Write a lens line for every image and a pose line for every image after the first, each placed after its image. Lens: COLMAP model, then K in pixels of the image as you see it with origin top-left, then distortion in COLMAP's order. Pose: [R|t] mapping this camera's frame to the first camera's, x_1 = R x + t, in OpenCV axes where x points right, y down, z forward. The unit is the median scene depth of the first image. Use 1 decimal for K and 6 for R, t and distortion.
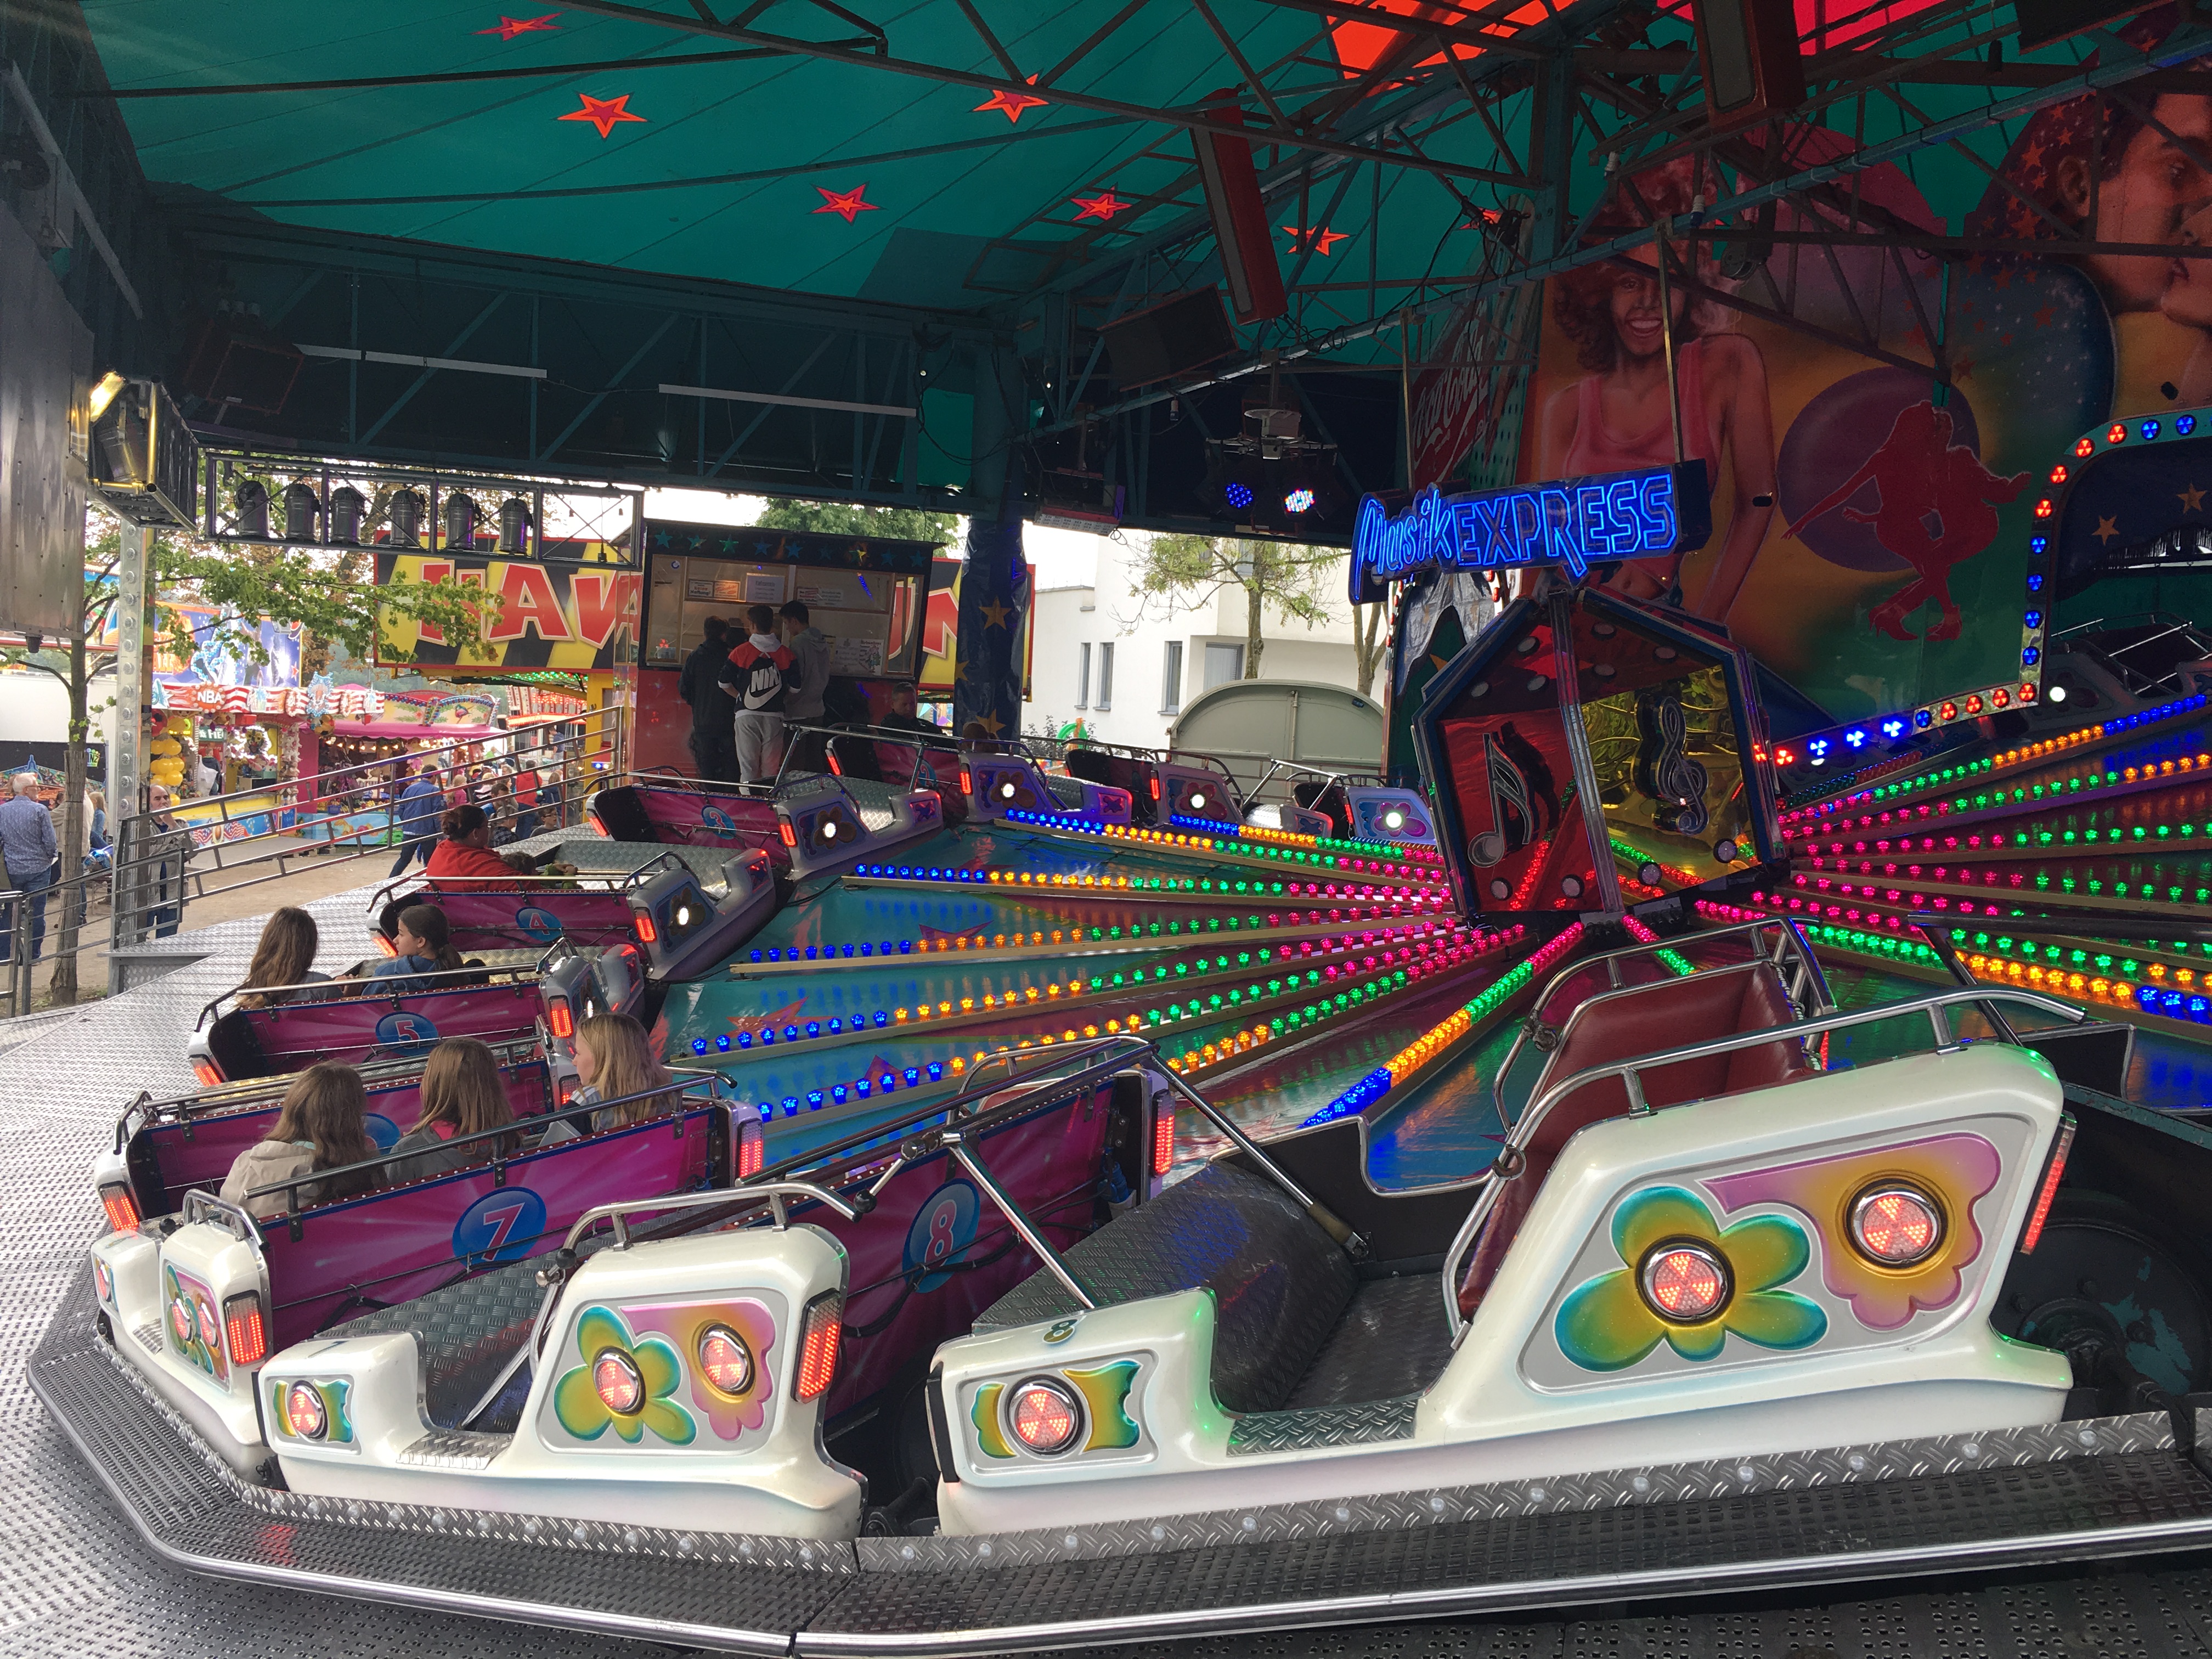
lens RADIAL K [[1880.0, 0, 1071.9], [0, 1880.0, 818.6], [0, 0, 1]] dist [0.068881, -0.117301]
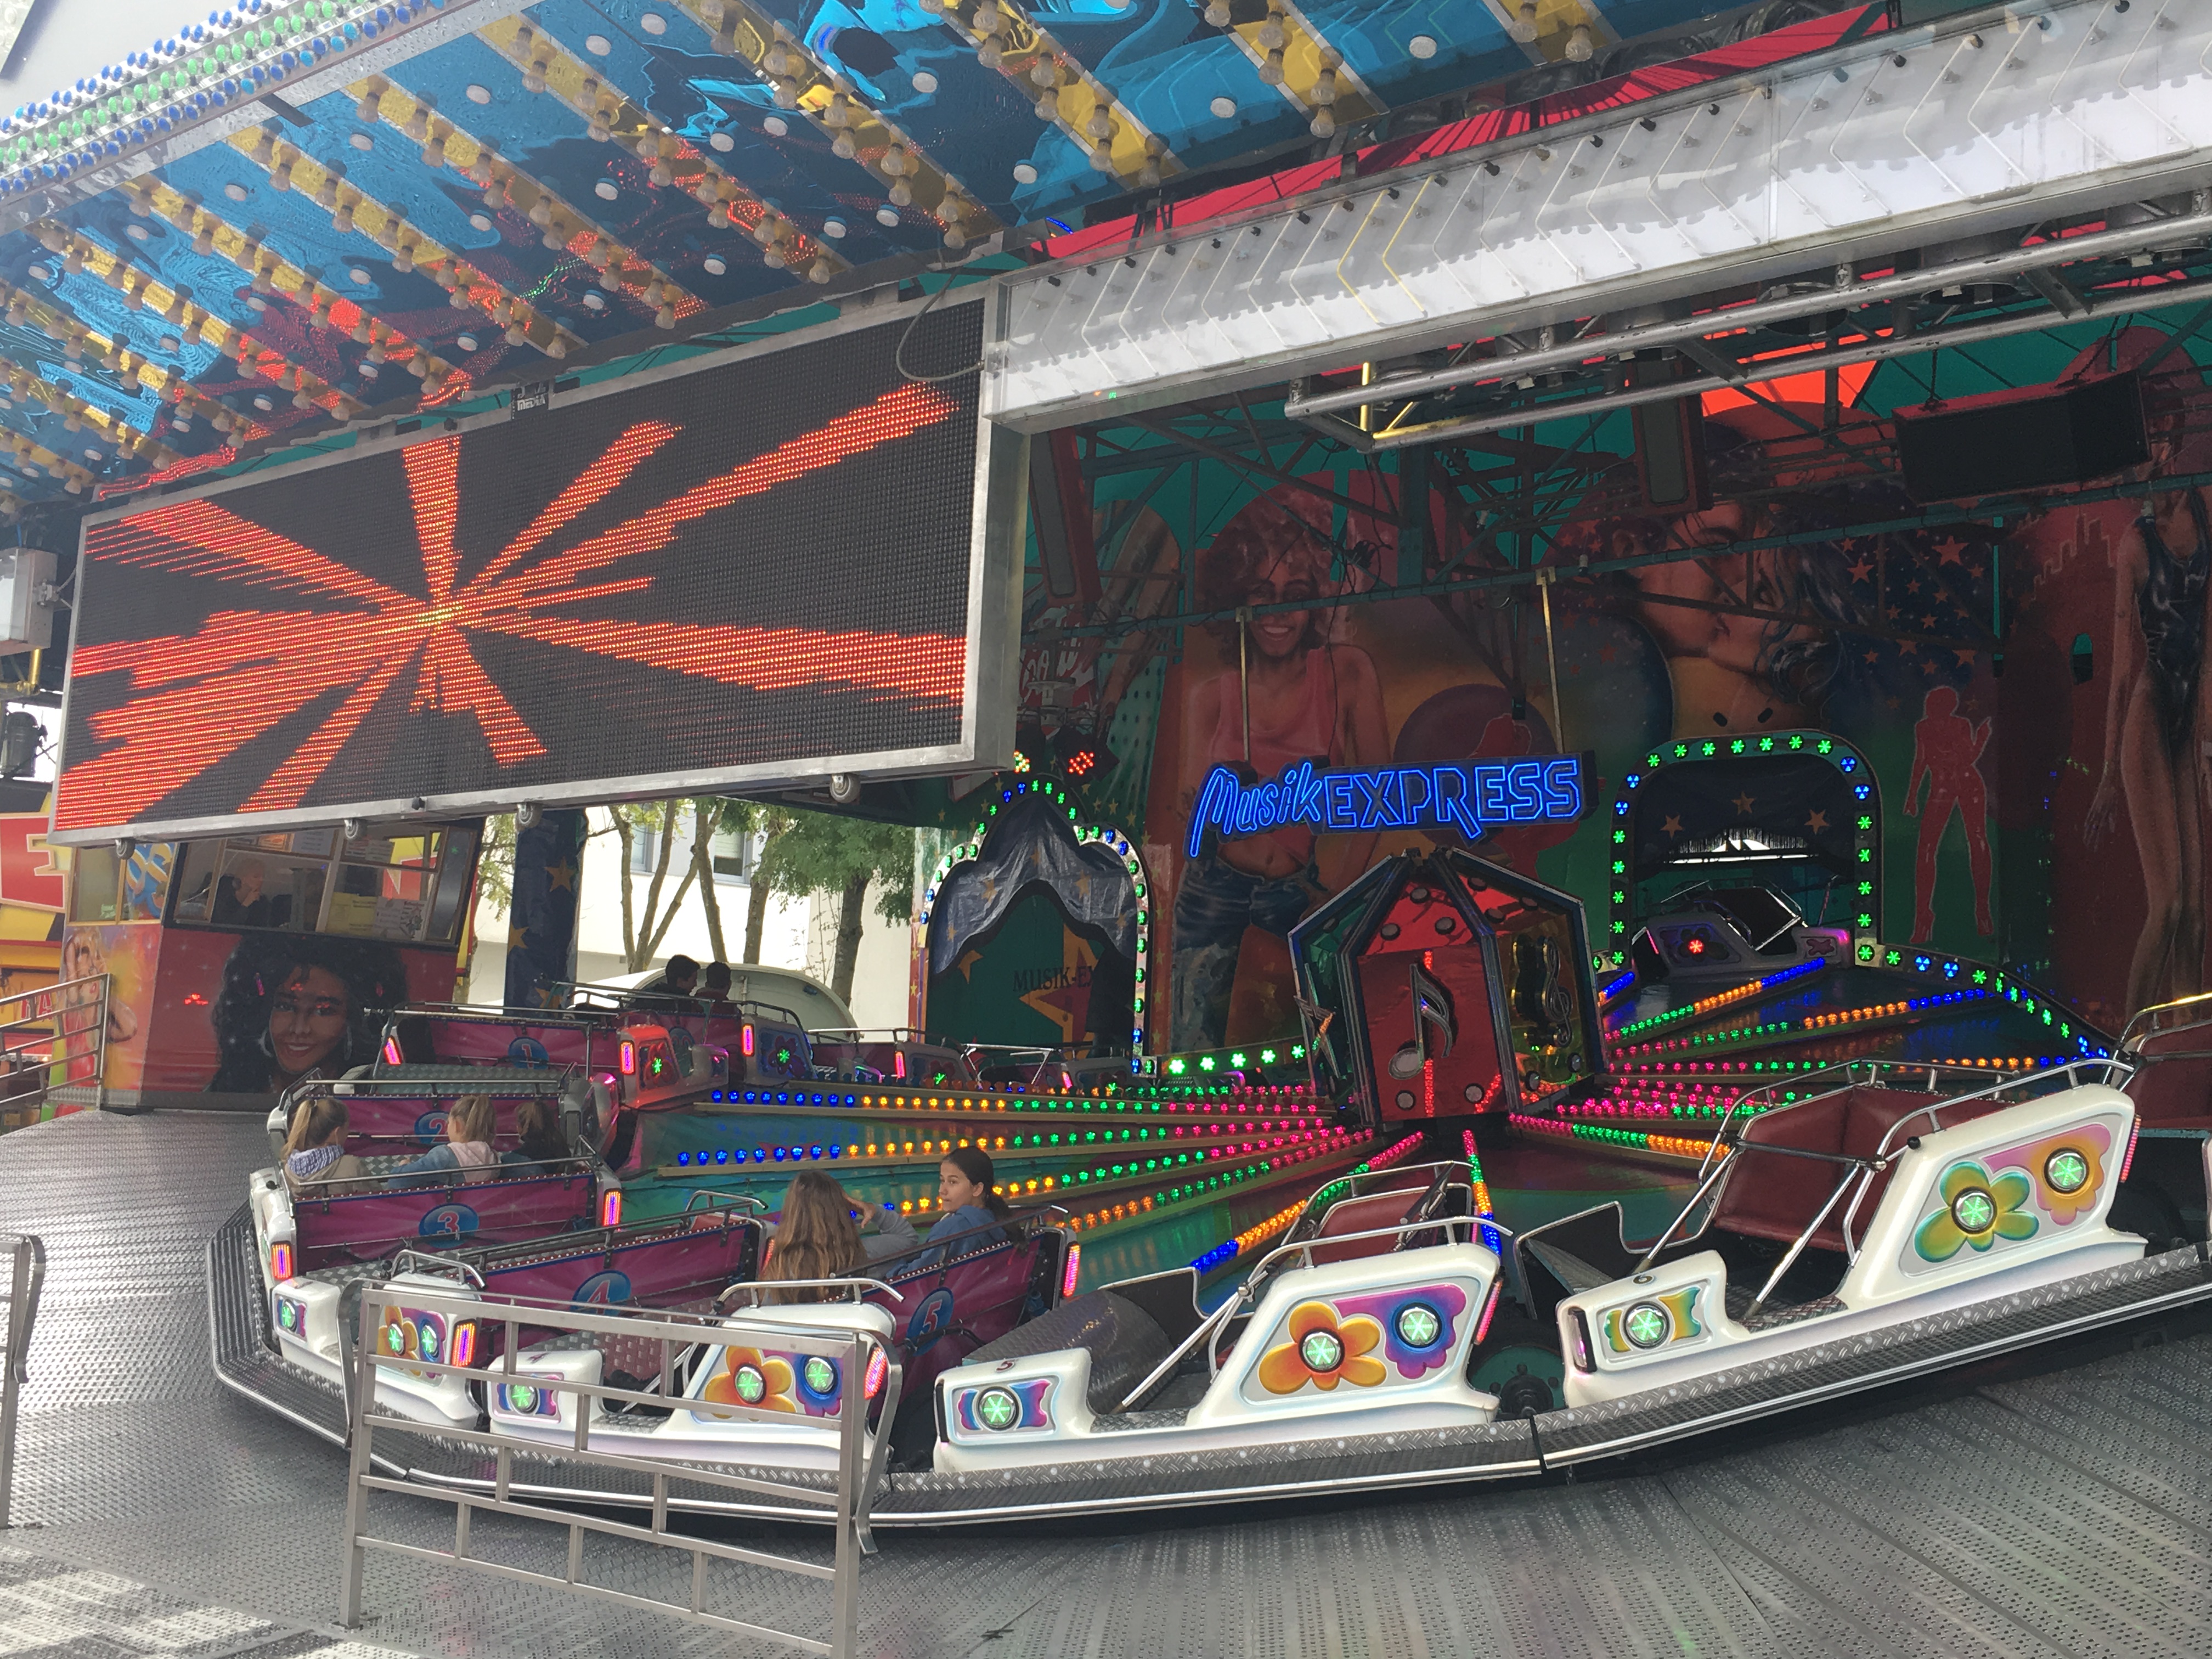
lens RADIAL K [[2405.7, 0, 1097.5], [0, 2405.7, 837.8], [0, 0, 1]] dist [0.042076, 0.000000]
pose [[0.911740, 0.027229, 0.409863, -0.566639], [0.027101, 0.991639, -0.126166, 0.056698], [-0.409872, 0.126139, 0.903379, -0.344922]]
